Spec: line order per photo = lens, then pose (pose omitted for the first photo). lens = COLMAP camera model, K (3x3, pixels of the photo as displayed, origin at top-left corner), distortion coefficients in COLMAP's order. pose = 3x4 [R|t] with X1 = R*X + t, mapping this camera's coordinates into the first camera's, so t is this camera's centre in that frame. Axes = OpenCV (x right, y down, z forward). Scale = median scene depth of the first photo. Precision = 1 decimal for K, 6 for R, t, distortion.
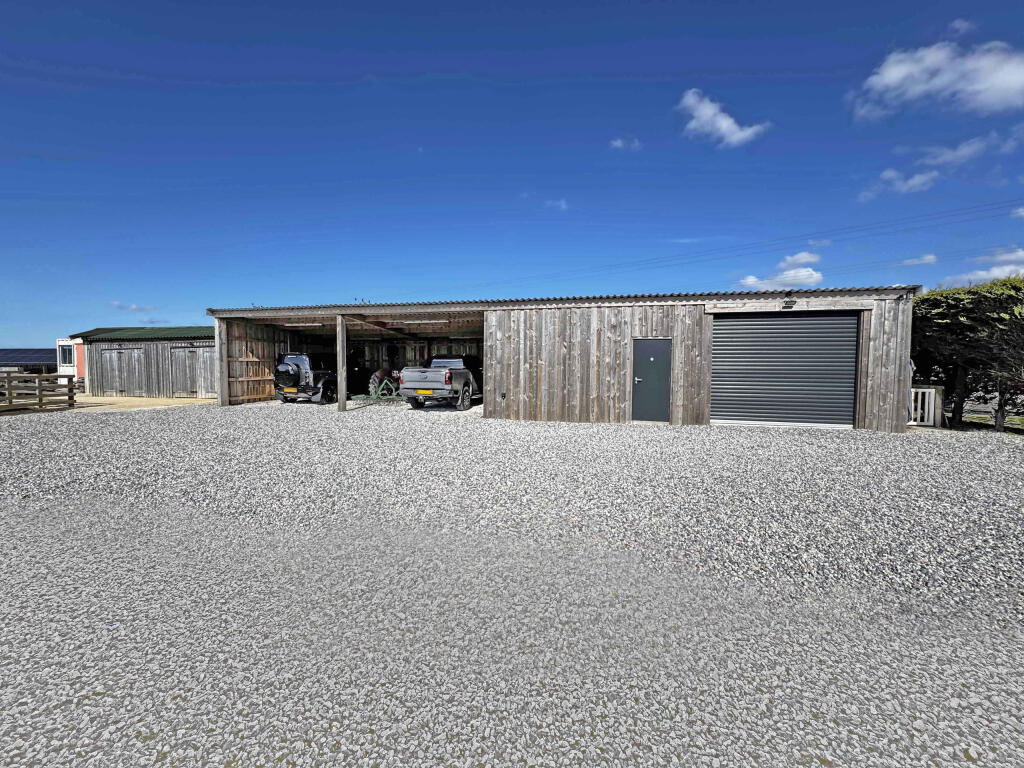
lens RADIAL K [[405.5, 0, 517.0], [0, 405.5, 383.9], [0, 0, 1]] dist [0.001164, -0.000065]
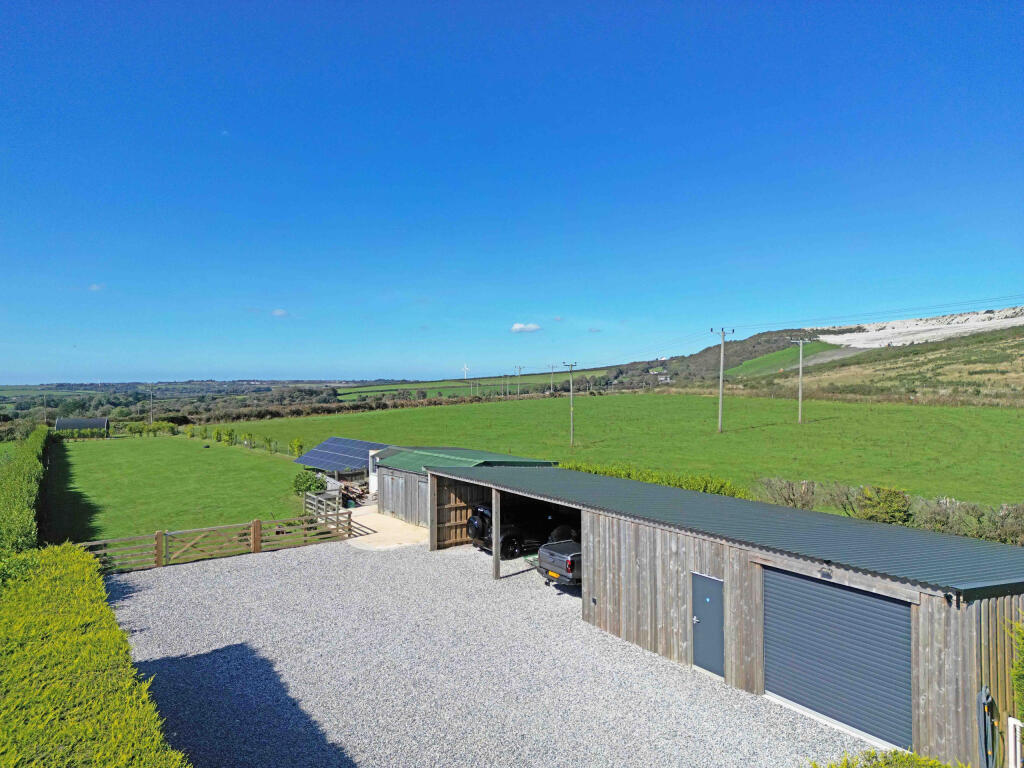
lens RADIAL K [[716.6, 0, 508.2], [0, 716.6, 382.0], [0, 0, 1]] dist [0.010265, -0.004422]
pose [[0.729745, -0.012453, -0.683606, 1.030254], [-0.022056, 0.998885, -0.041741, -0.433930], [0.683363, 0.045538, 0.728657, -0.418583]]
